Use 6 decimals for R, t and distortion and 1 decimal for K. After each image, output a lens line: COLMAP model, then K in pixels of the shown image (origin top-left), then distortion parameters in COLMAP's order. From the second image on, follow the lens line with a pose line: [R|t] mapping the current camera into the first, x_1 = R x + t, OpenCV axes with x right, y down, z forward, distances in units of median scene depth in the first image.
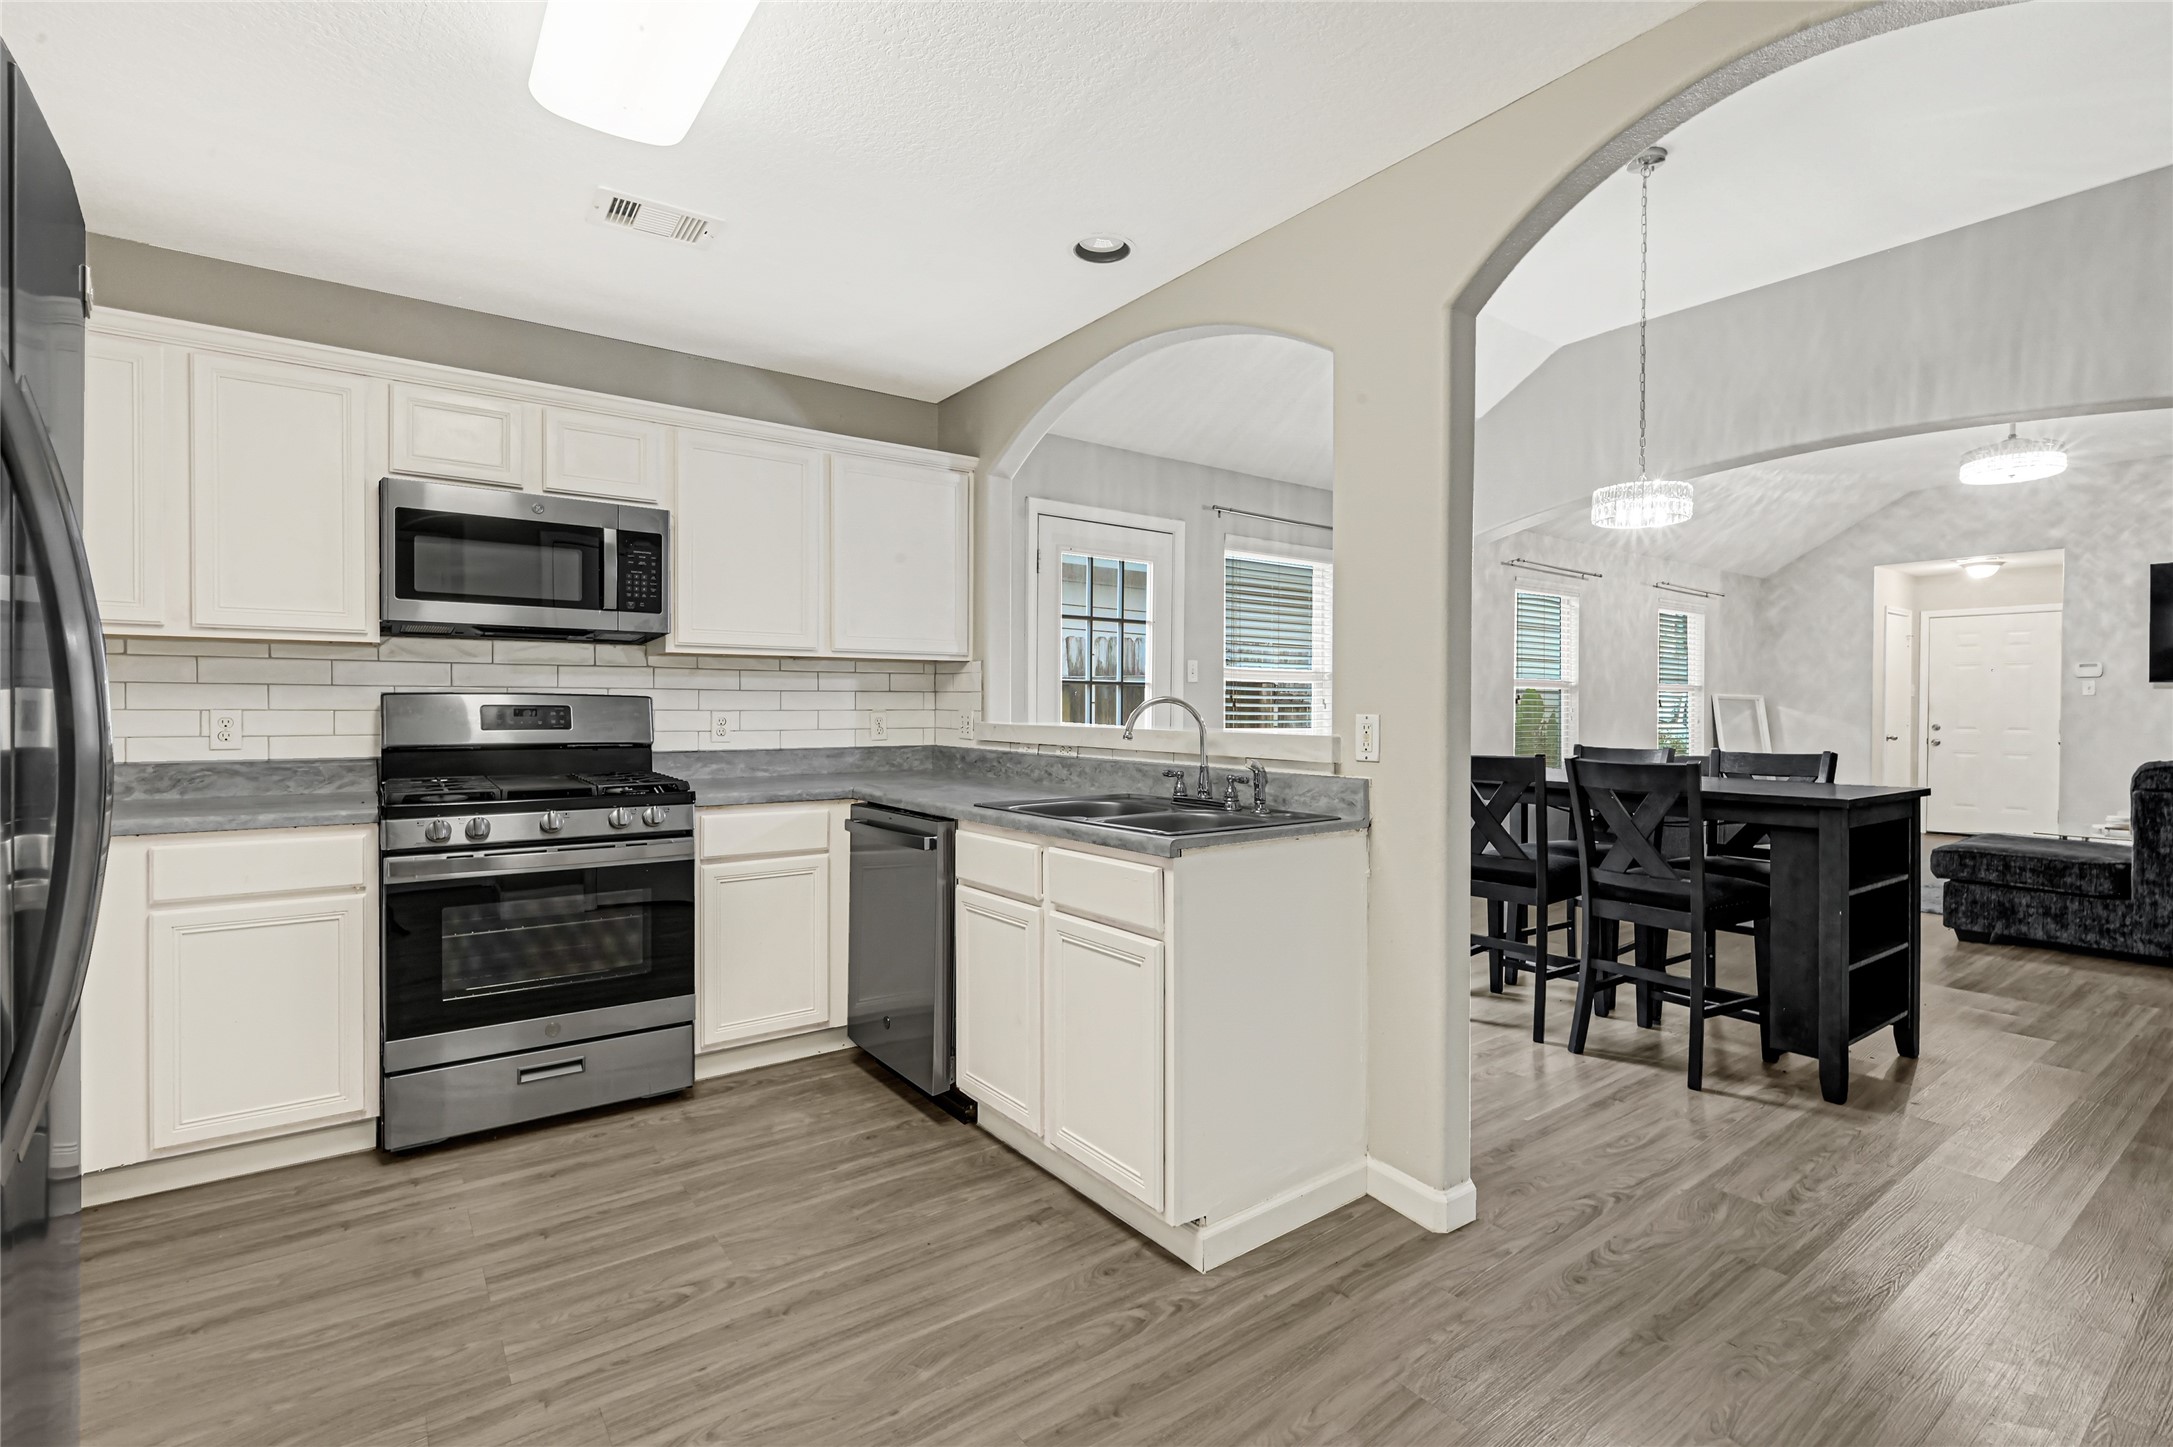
lens RADIAL K [[994.4, 0, 1084.5], [0, 994.4, 713.6], [0, 0, 1]] dist [-0.008750, 0.003335]
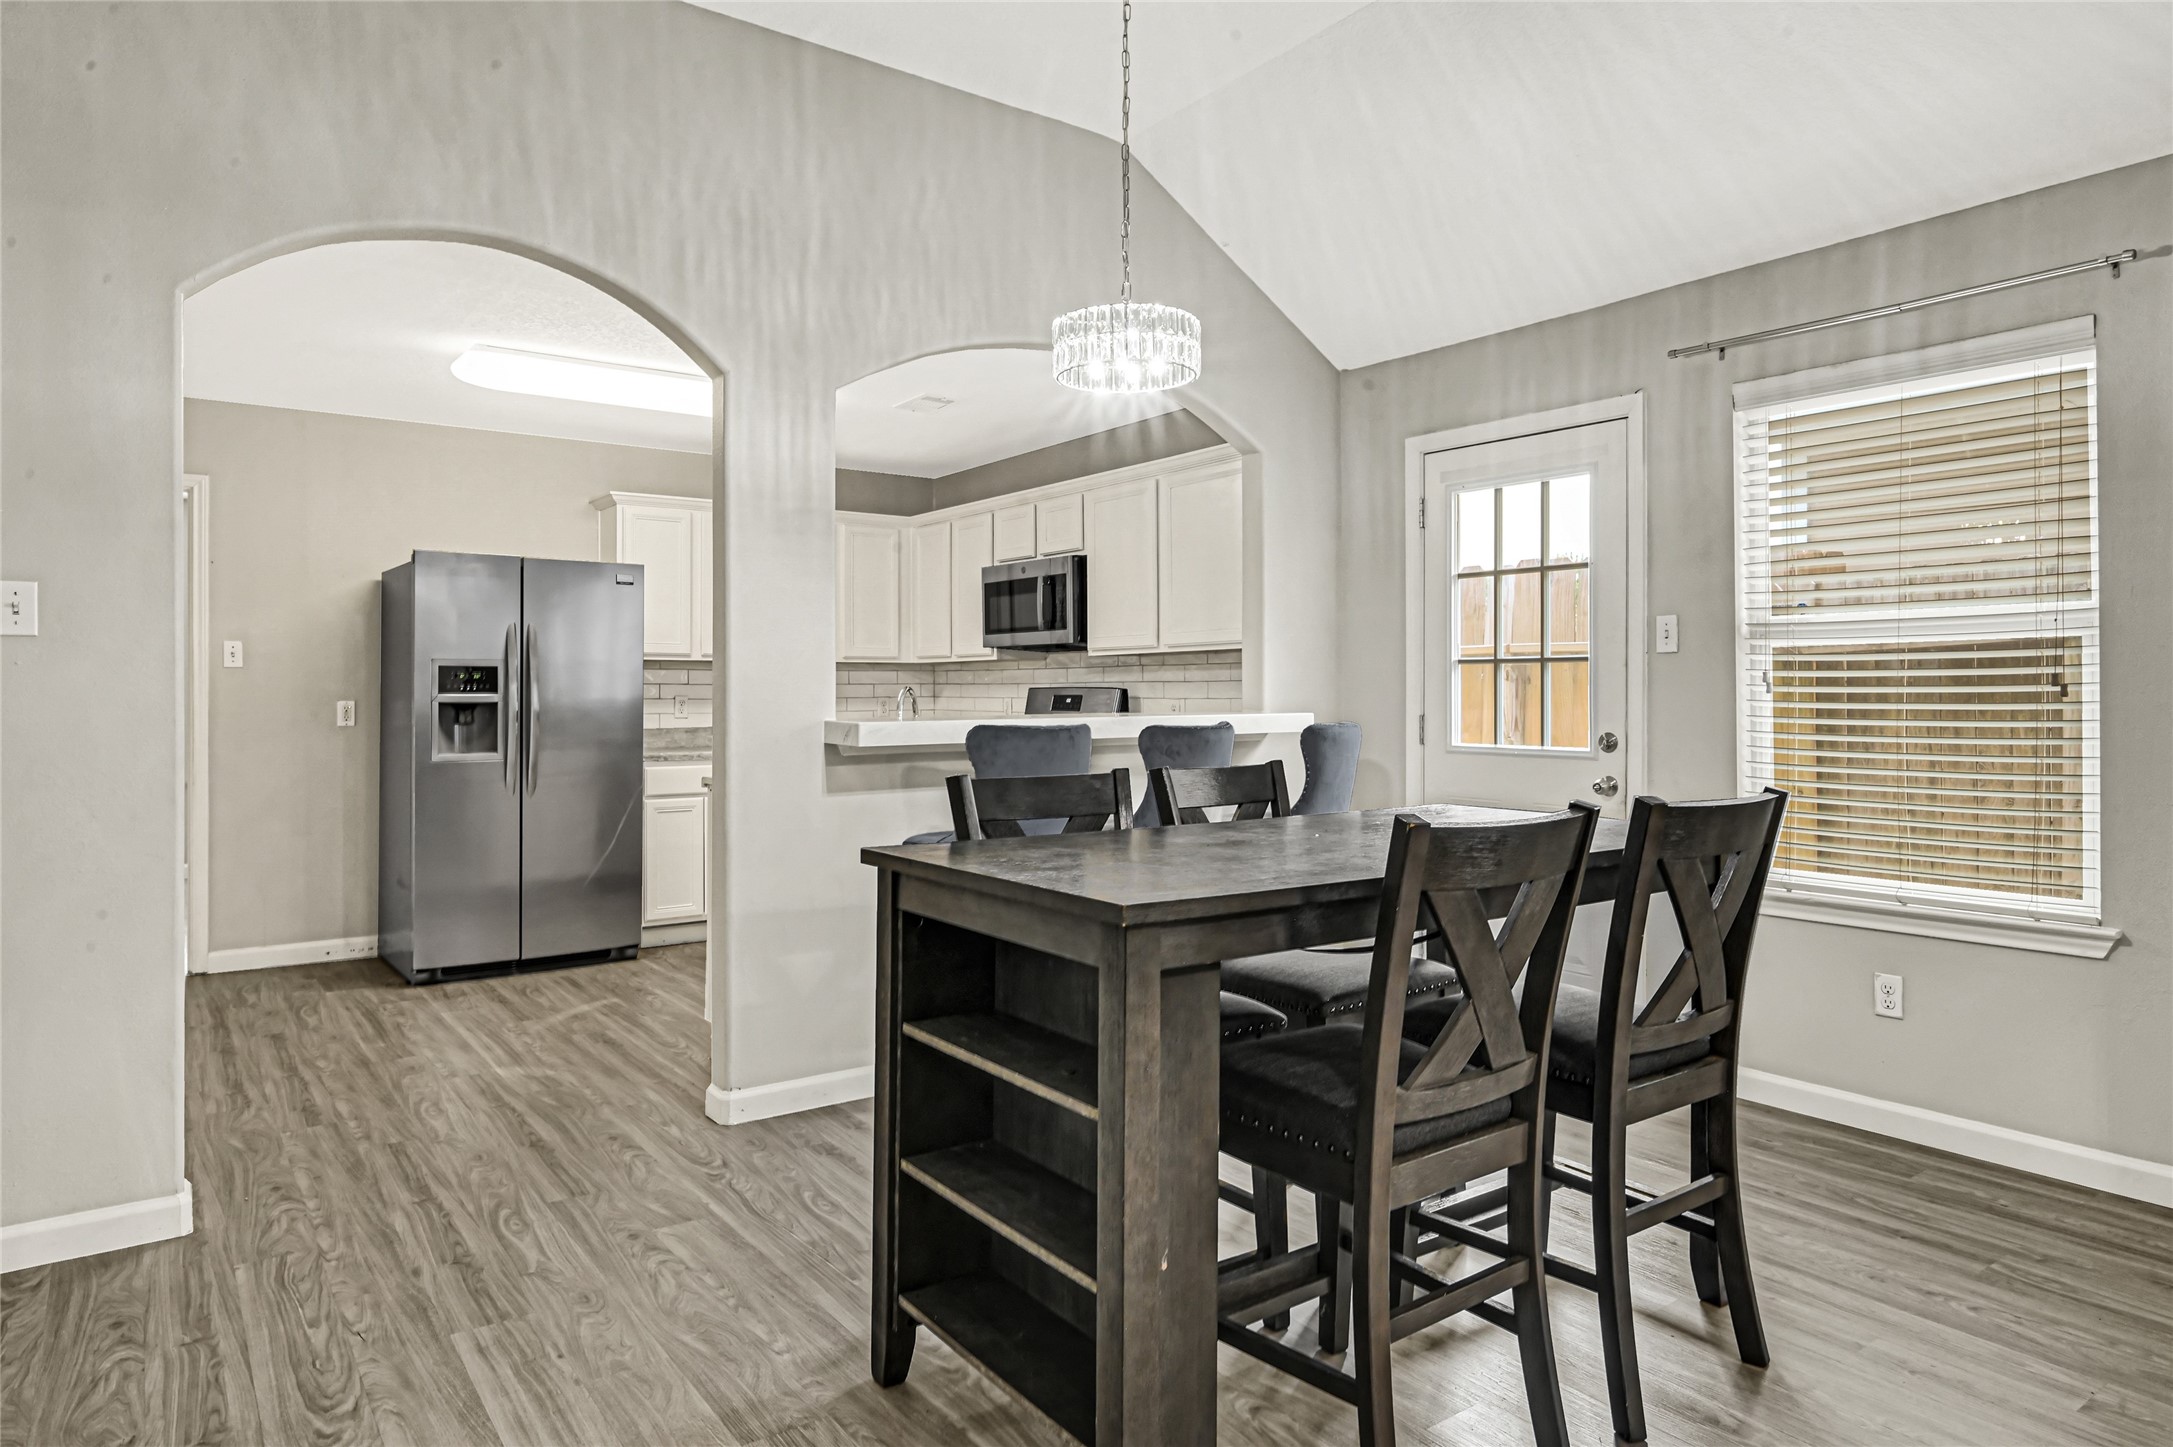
lens RADIAL K [[1262.7, 0, 1078.3], [0, 1262.7, 678.0], [0, 0, 1]] dist [-0.007350, 0.000010]
pose [[0.008254, -0.017011, -0.999821, 1.595824], [-0.005579, 0.999839, -0.017057, -0.001797], [0.999950, 0.005718, 0.008158, 1.176420]]
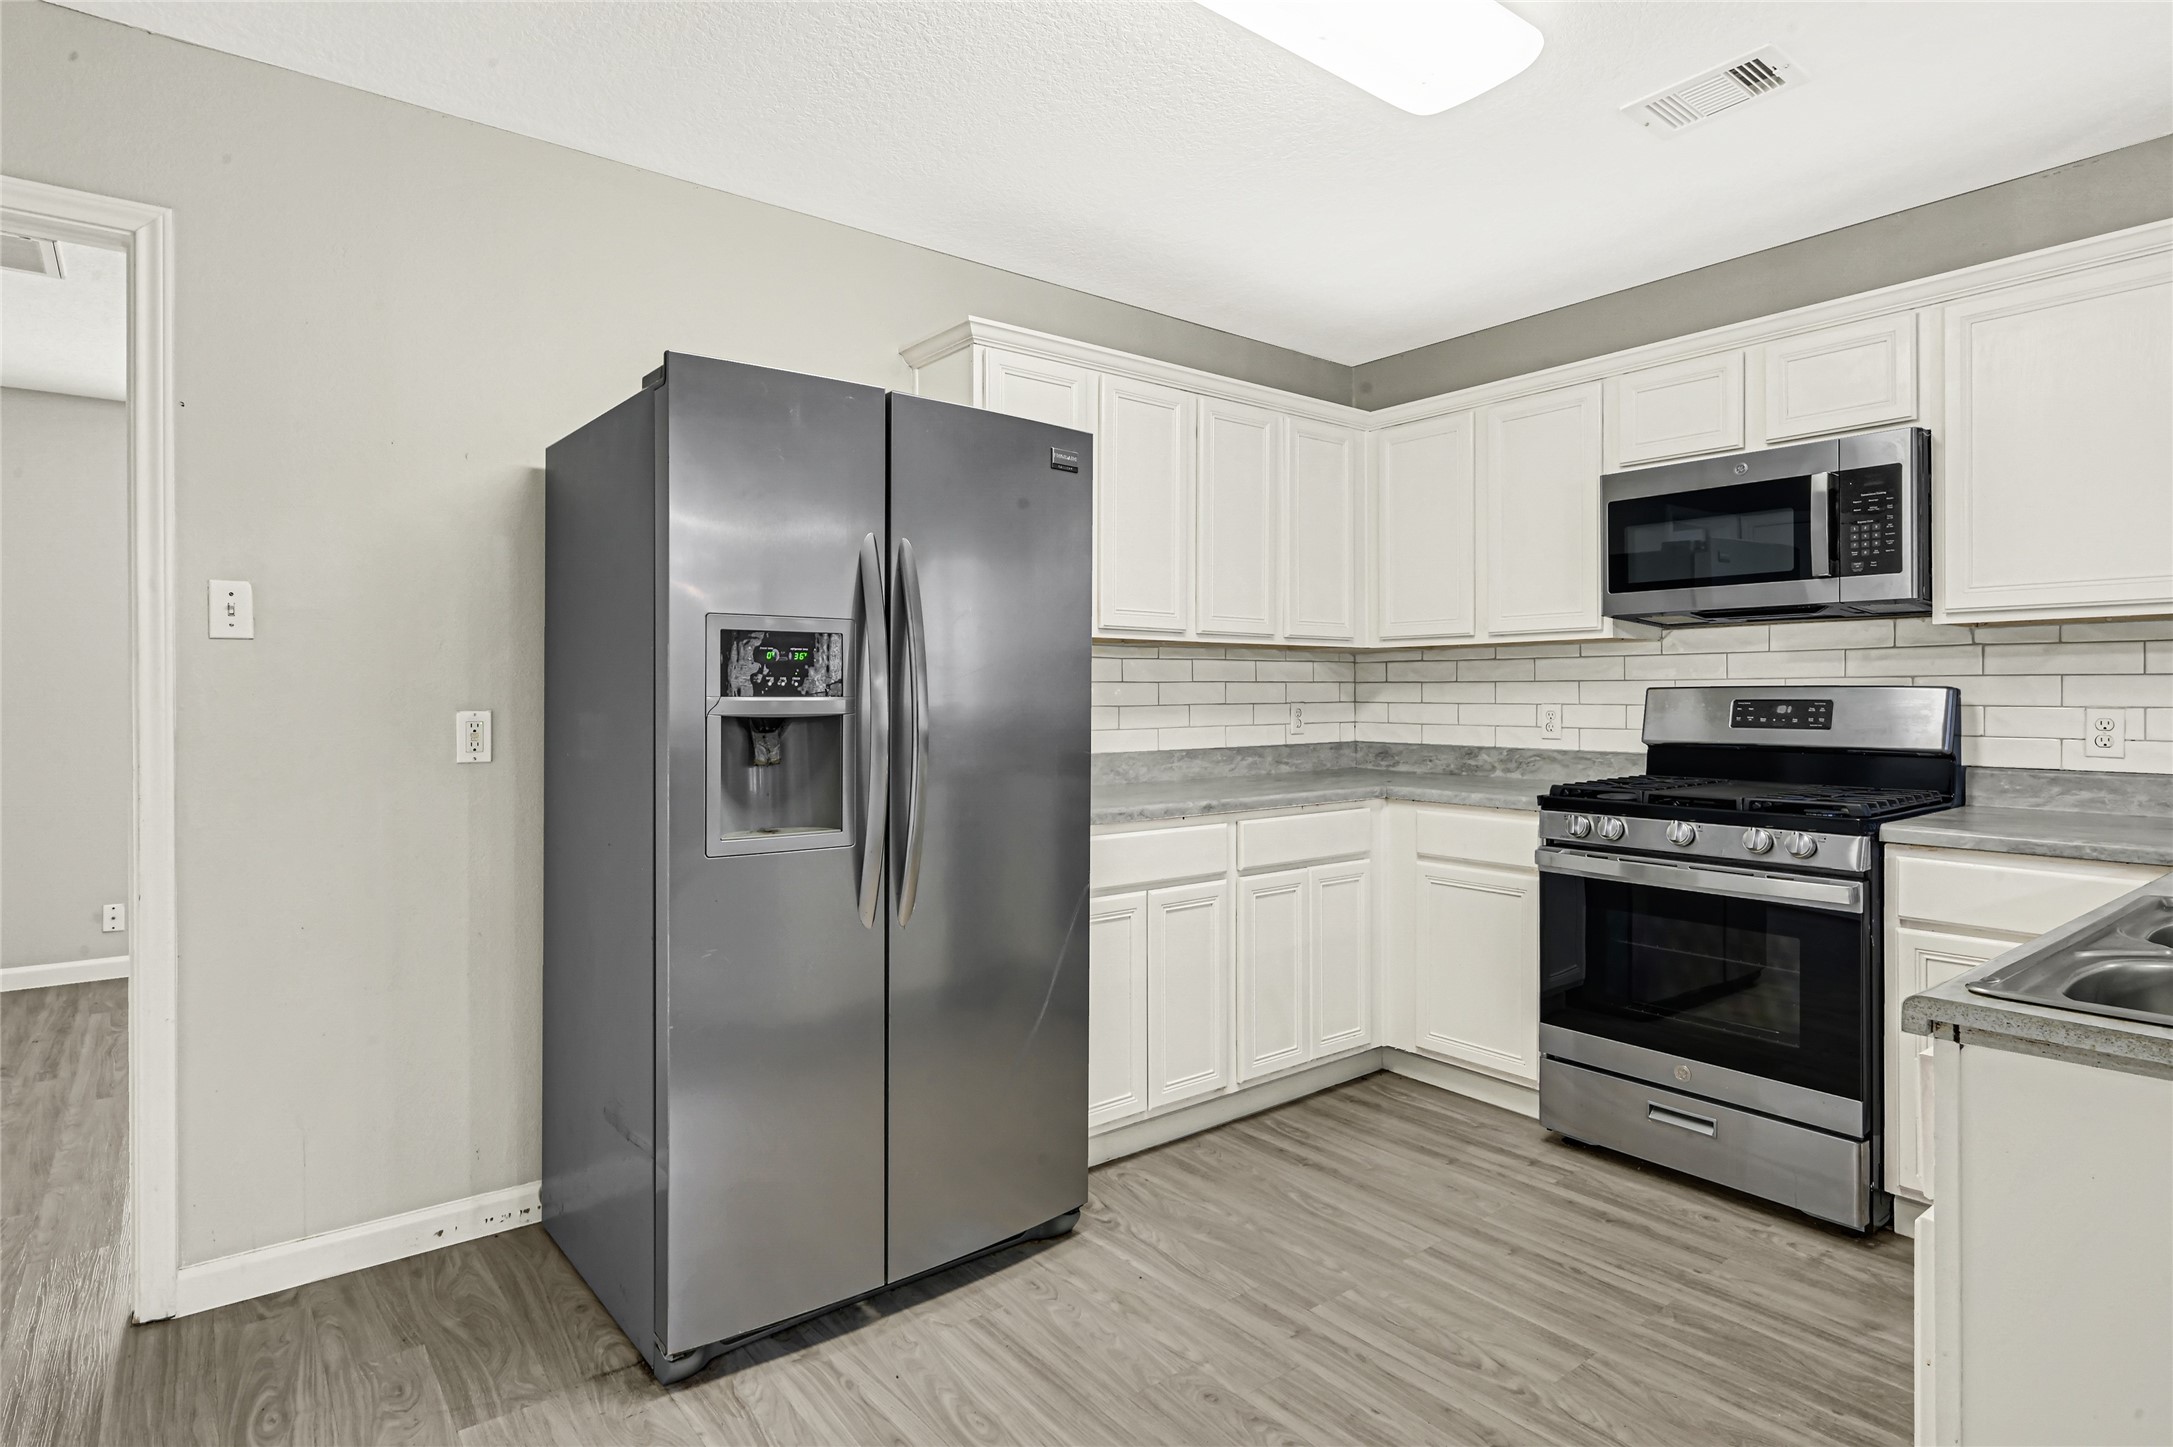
lens RADIAL K [[1139.9, 0, 1111.2], [0, 1139.9, 693.1], [0, 0, 1]] dist [-0.001958, -0.000463]
pose [[0.042664, -0.007380, -0.999062, 0.442172], [-0.007162, 0.999945, -0.007692, -0.002865], [0.999064, 0.007484, 0.042609, 0.455684]]
